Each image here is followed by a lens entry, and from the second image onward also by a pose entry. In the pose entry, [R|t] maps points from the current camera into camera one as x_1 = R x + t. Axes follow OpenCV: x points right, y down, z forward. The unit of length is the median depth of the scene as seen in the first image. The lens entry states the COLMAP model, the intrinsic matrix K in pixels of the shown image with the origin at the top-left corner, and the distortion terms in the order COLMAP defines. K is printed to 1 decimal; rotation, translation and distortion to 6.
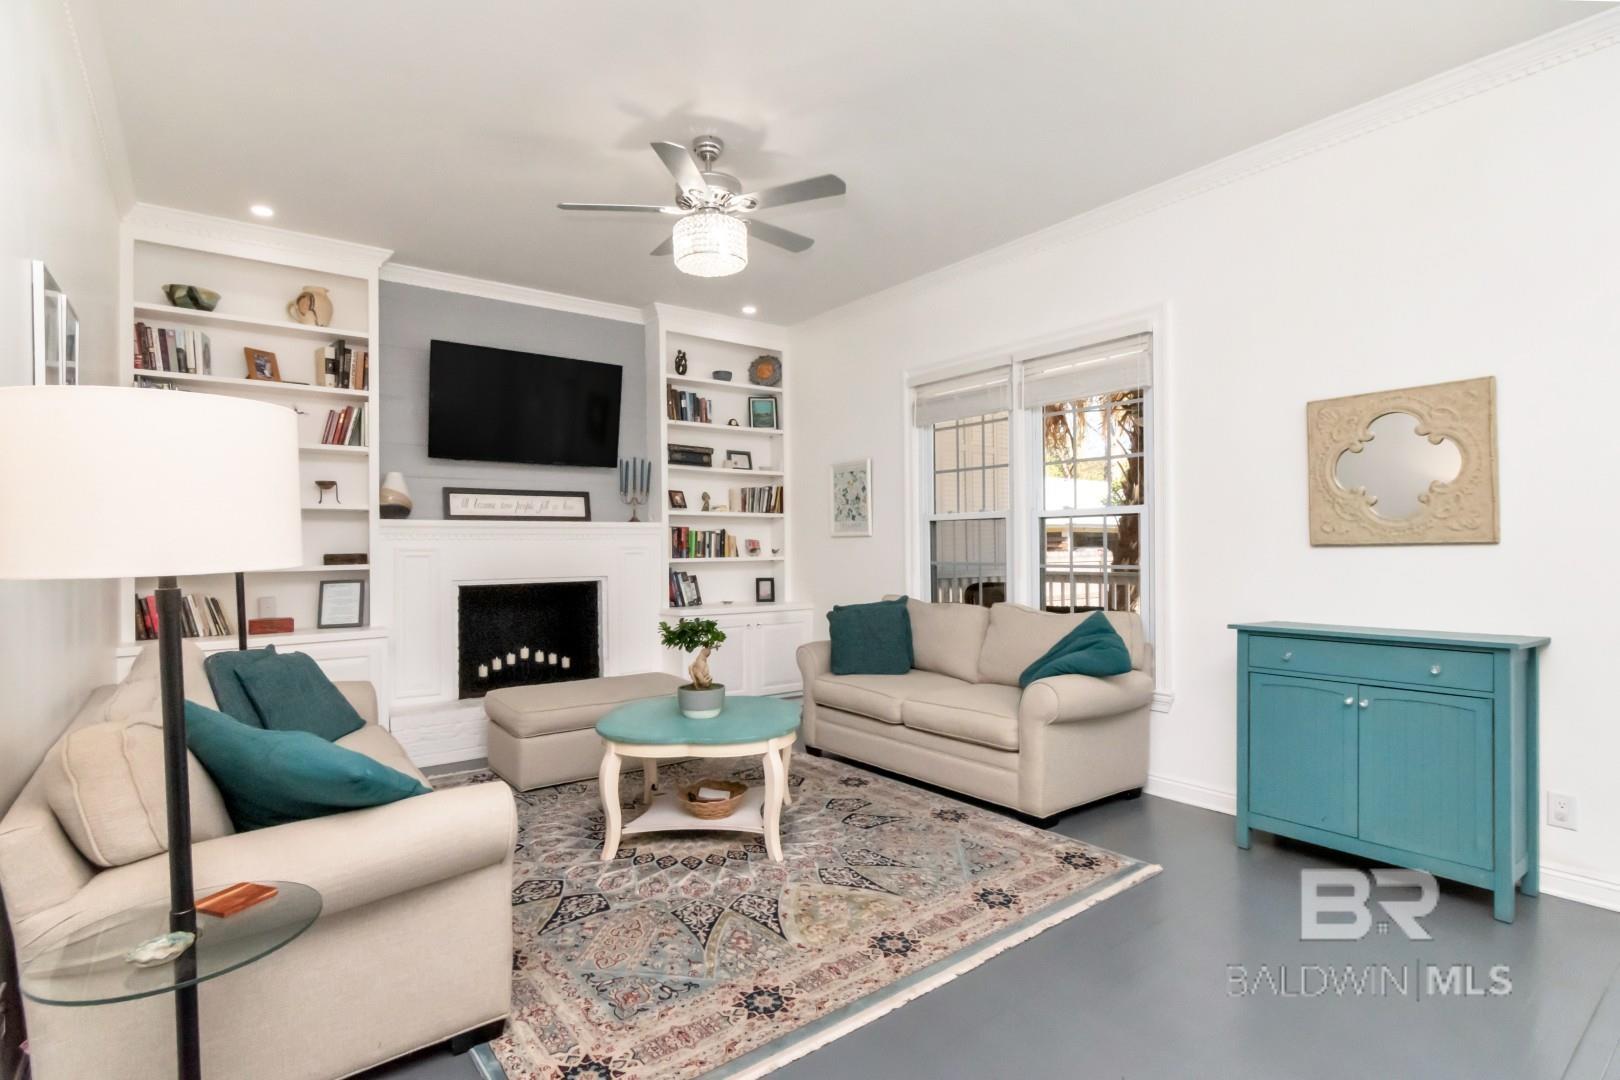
lens RADIAL K [[791.3, 0, 806.7], [0, 791.3, 549.3], [0, 0, 1]] dist [0.001935, -0.000695]
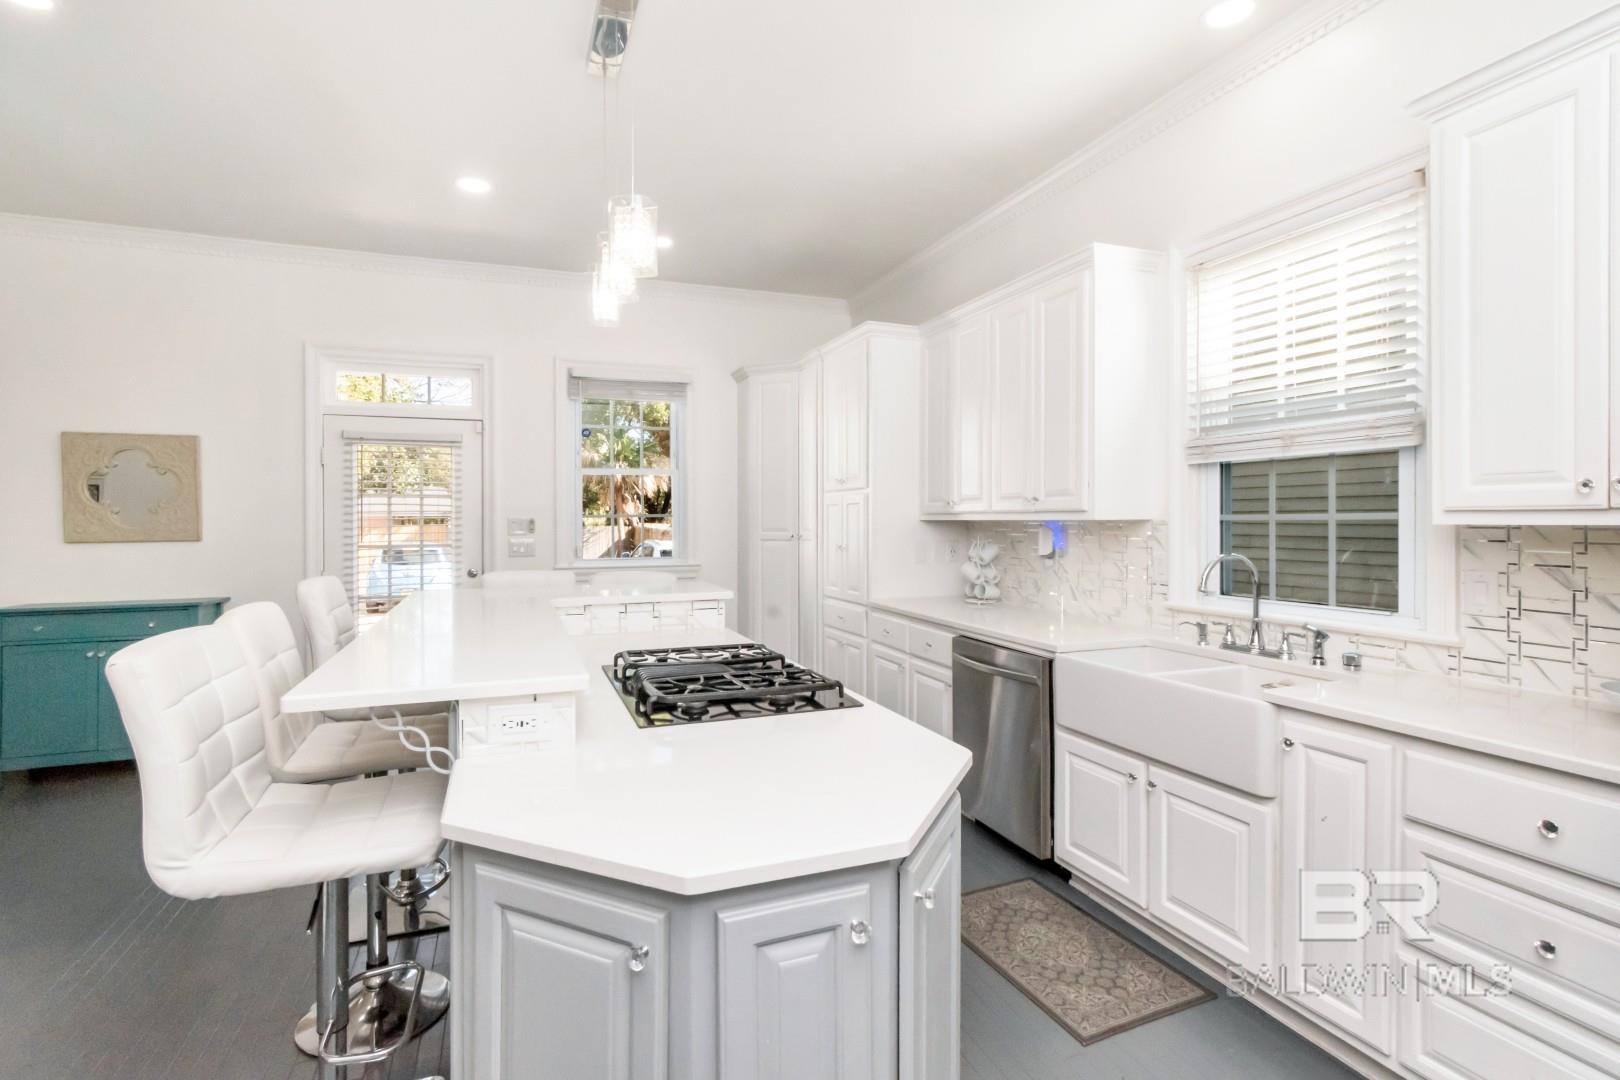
lens RADIAL K [[757.0, 0, 826.2], [0, 757.0, 537.6], [0, 0, 1]] dist [0.000684, 0.000359]
pose [[0.296428, -0.010804, 0.954994, -0.135853], [0.001646, 0.999940, 0.010802, -0.018378], [-0.955054, -0.001630, 0.296428, -0.419054]]
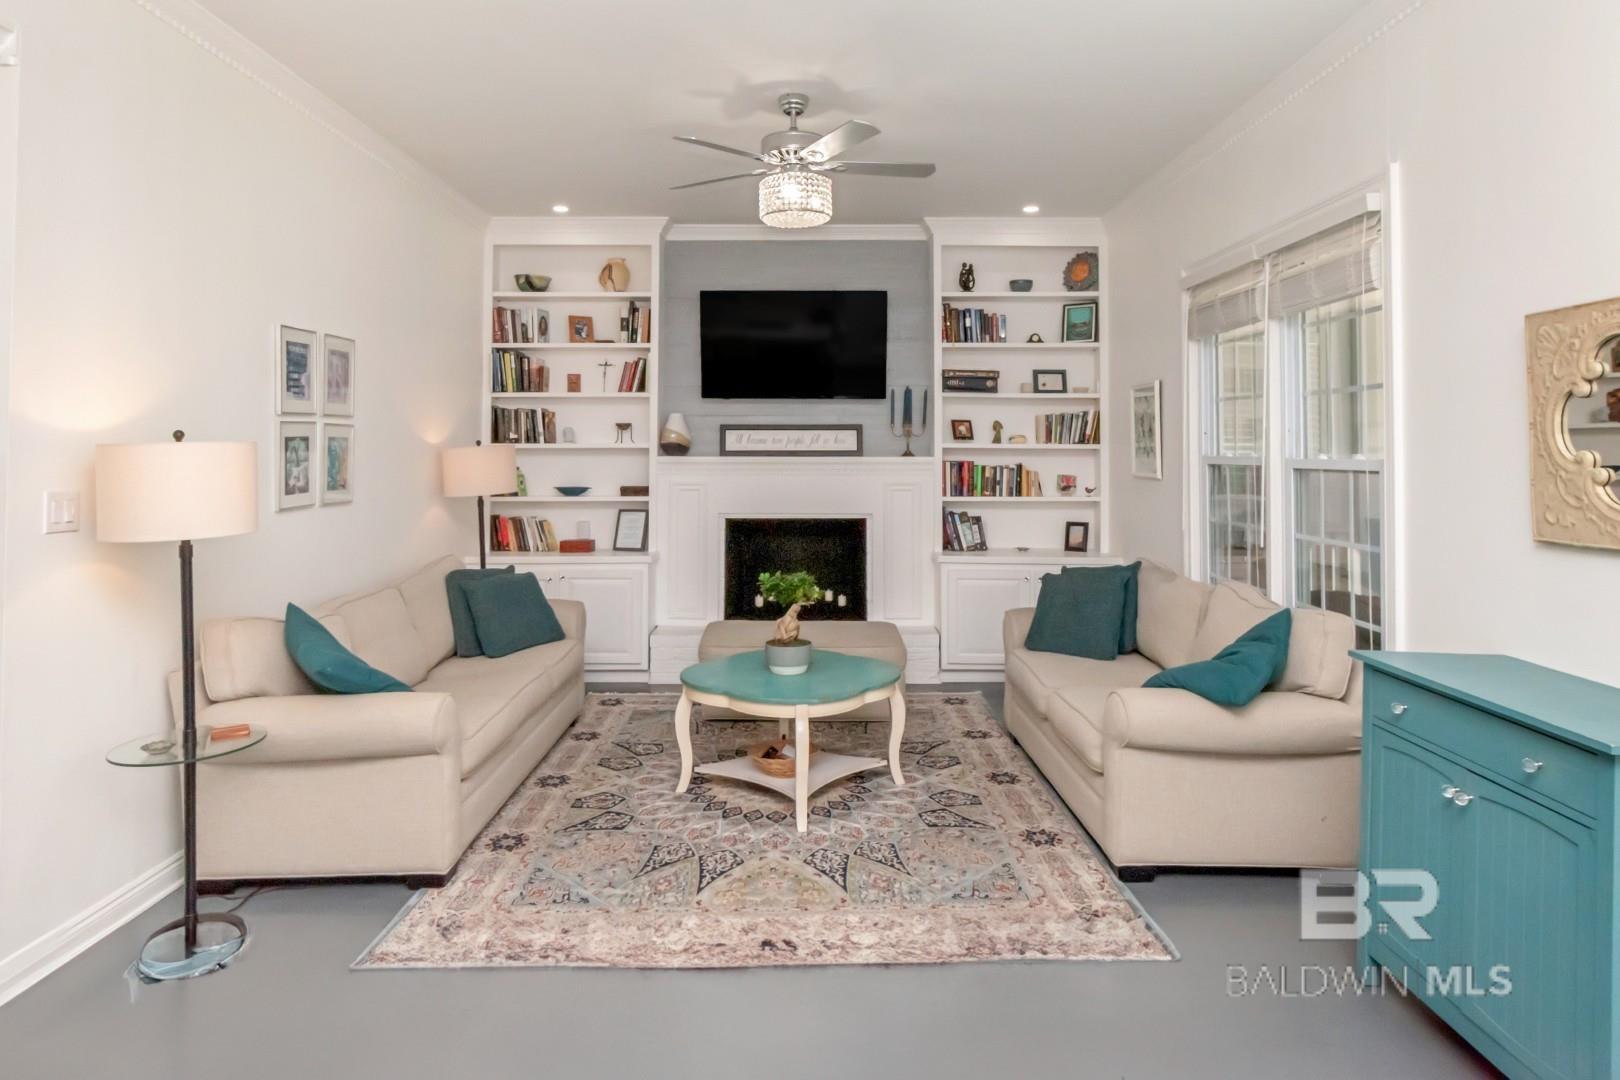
lens RADIAL K [[972.6, 0, 817.2], [0, 972.6, 436.2], [0, 0, 1]] dist [-0.001555, -0.001116]
pose [[0.802558, 0.002370, -0.596570, 0.465132], [-0.012066, 0.999852, -0.012260, -0.052654], [0.596452, 0.017038, 0.802468, 0.028506]]
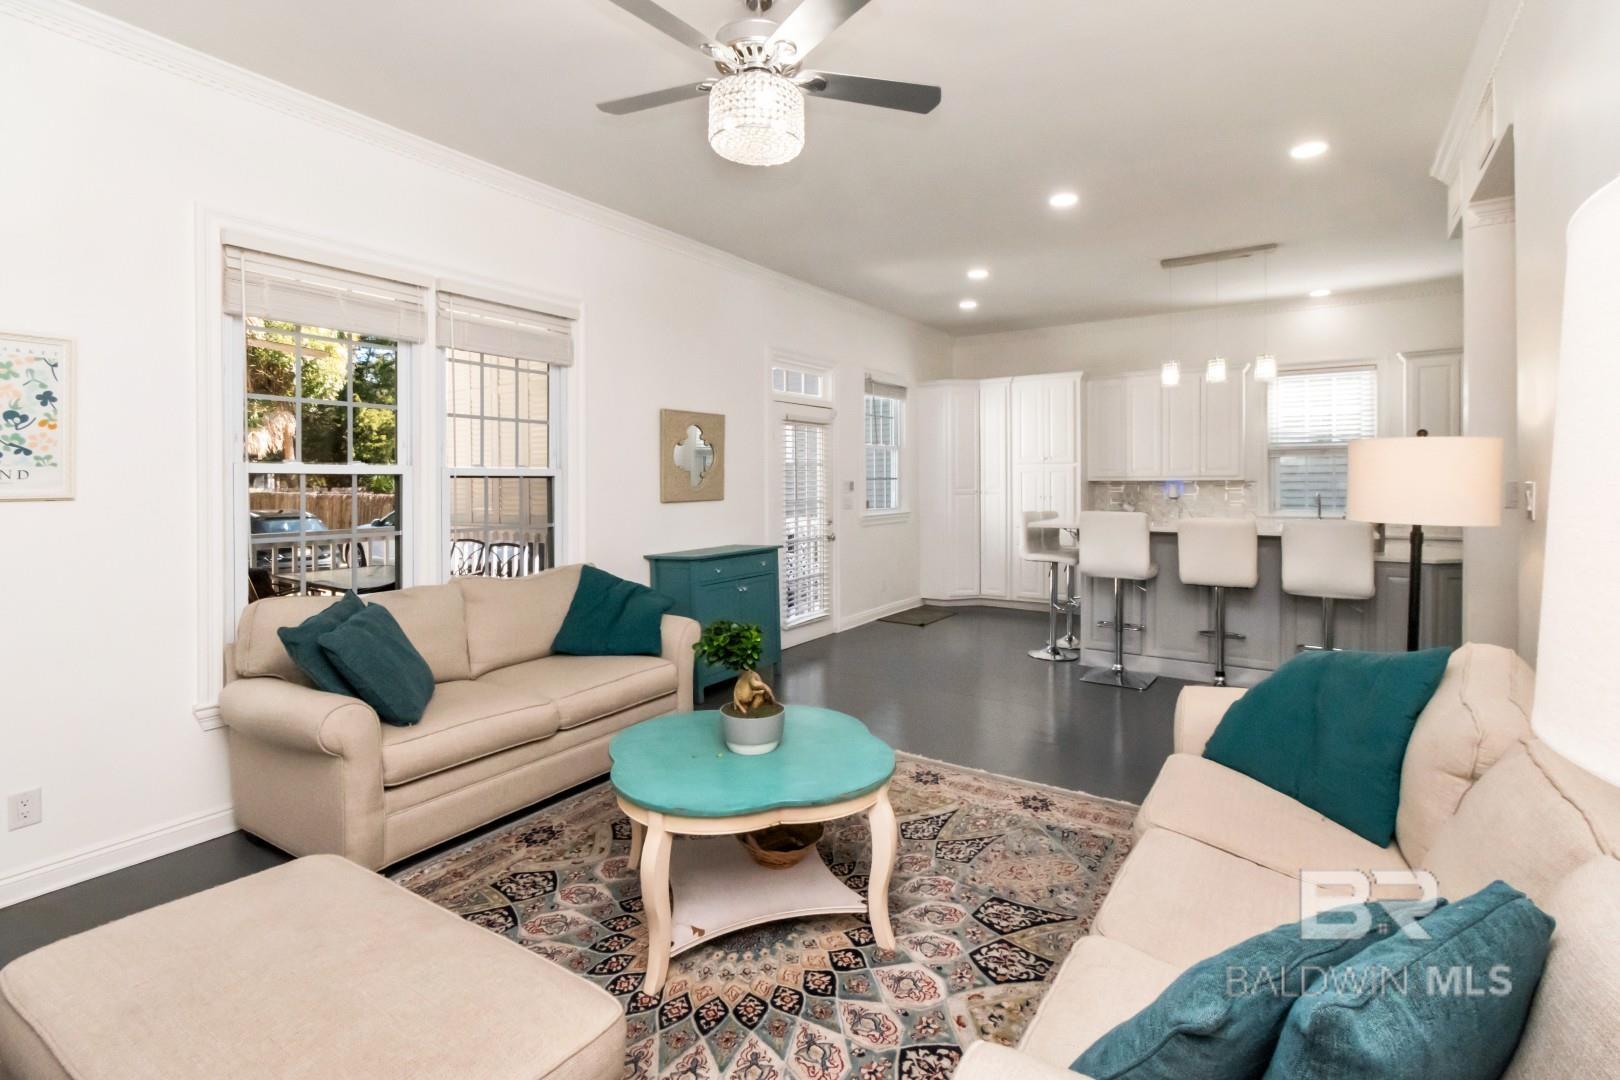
lens RADIAL K [[750.9, 0, 804.2], [0, 750.9, 491.7], [0, 0, 1]] dist [-0.000862, 0.000061]
pose [[-0.318715, -0.000078, 0.947851, -0.600308], [0.013601, 0.999897, 0.004656, -0.021389], [-0.947753, 0.014375, -0.318681, 0.873996]]
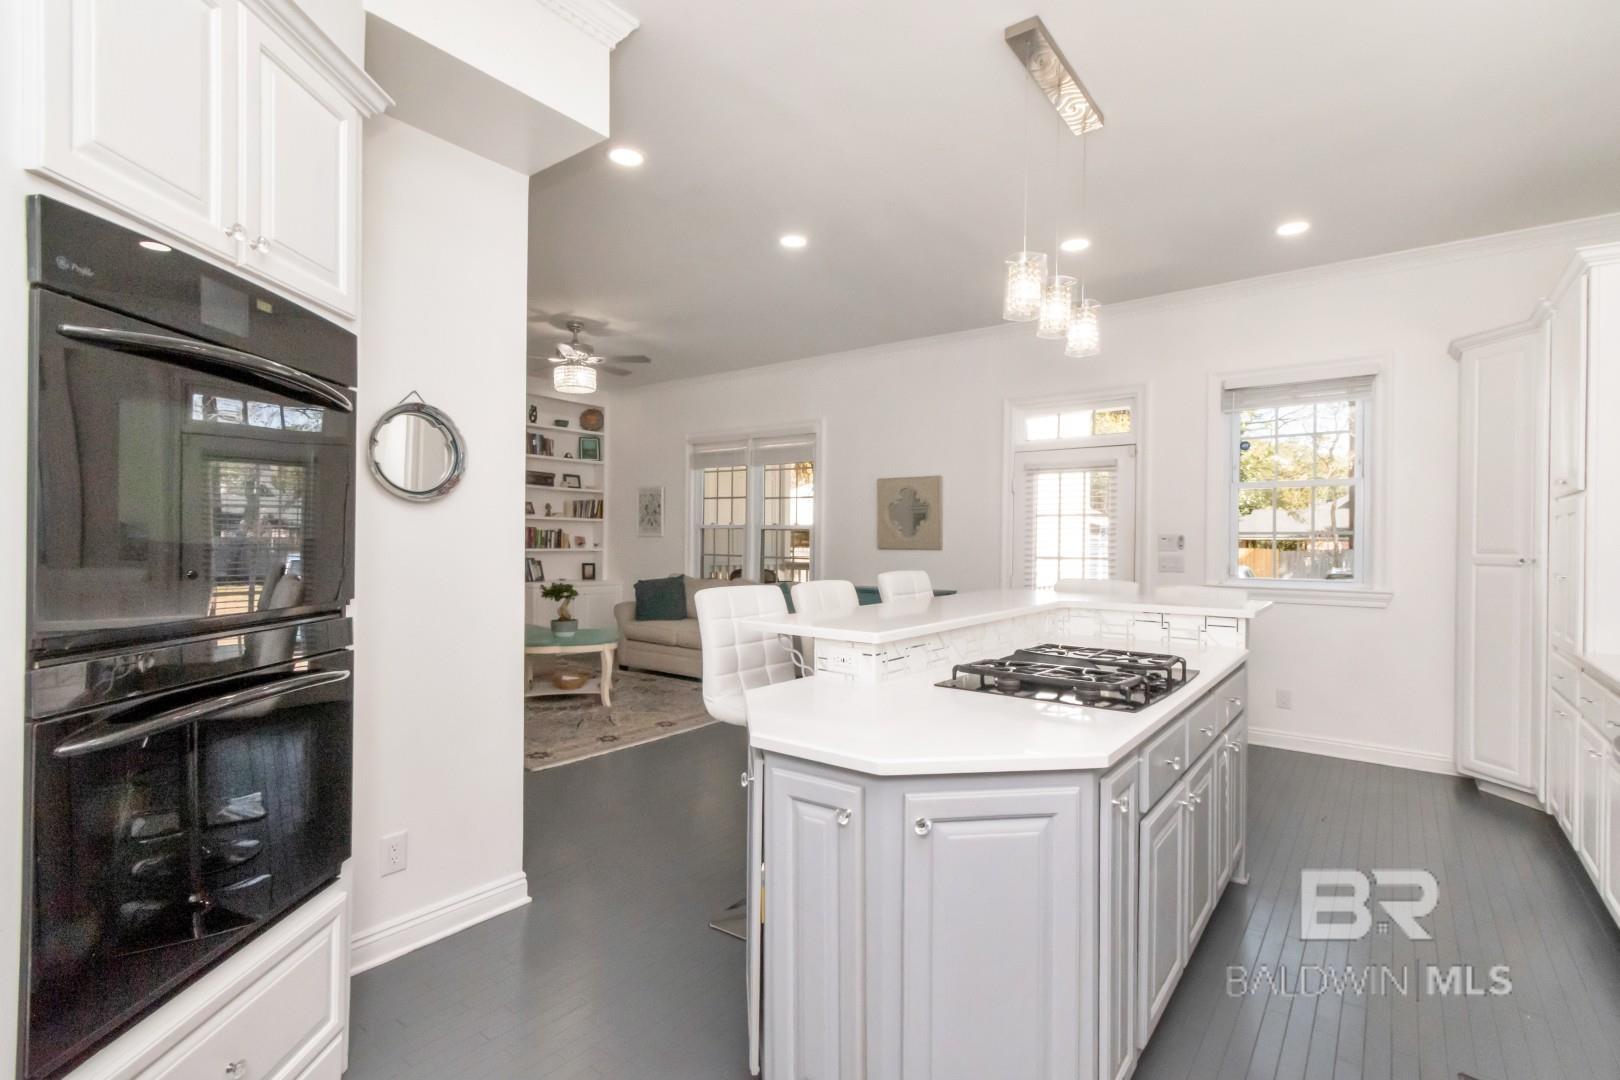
lens RADIAL K [[757.0, 0, 814.3], [0, 757.0, 540.7], [0, 0, 1]] dist [0.000684, 0.000359]
pose [[0.963421, 0.020481, 0.267210, -0.035860], [-0.020325, 0.999788, -0.003350, -0.011487], [-0.267222, -0.002203, 0.963632, -0.618128]]
